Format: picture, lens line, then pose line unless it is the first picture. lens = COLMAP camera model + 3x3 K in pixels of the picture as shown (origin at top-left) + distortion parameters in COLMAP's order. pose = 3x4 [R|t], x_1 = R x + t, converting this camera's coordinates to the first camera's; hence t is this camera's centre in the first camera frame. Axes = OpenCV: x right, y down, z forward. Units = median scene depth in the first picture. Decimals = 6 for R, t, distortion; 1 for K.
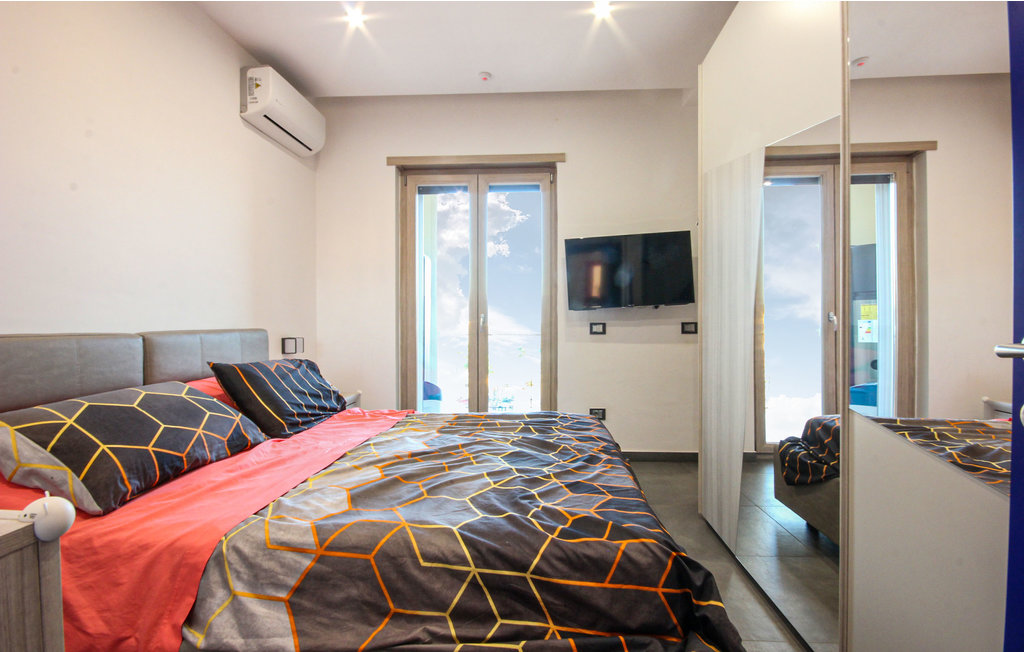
lens RADIAL K [[493.6, 0, 513.6], [0, 493.6, 322.7], [0, 0, 1]] dist [-0.003966, -0.000152]
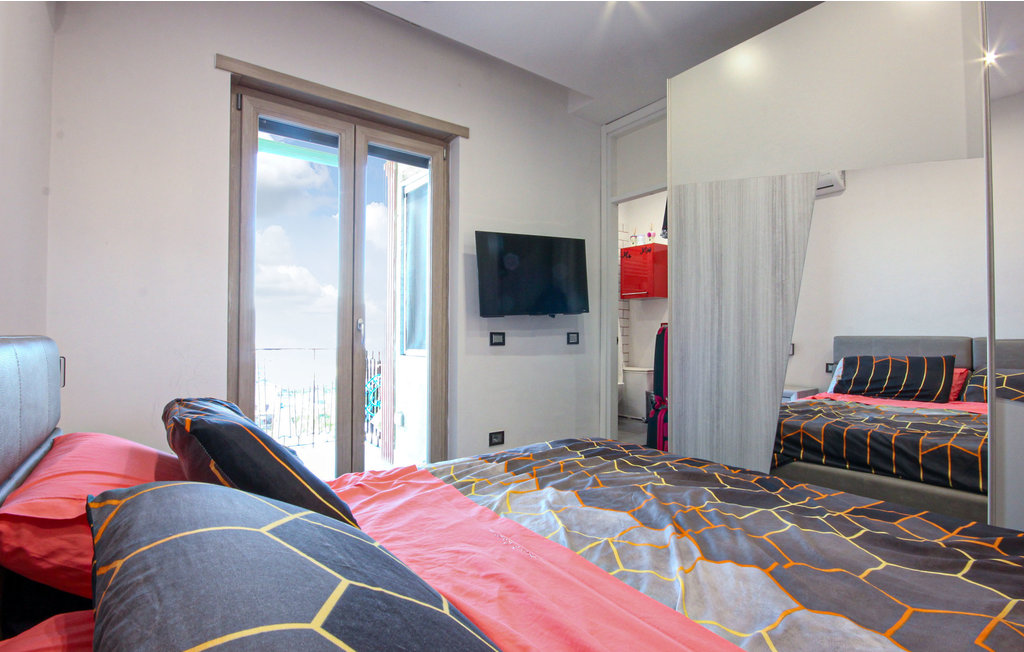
lens RADIAL K [[493.6, 0, 512.6], [0, 493.6, 330.4], [0, 0, 1]] dist [-0.003966, -0.000152]
pose [[0.763497, 0.010290, 0.645730, -0.371077], [-0.001486, 0.999898, -0.014176, 0.009021], [-0.645810, 0.009864, 0.763435, 0.318783]]
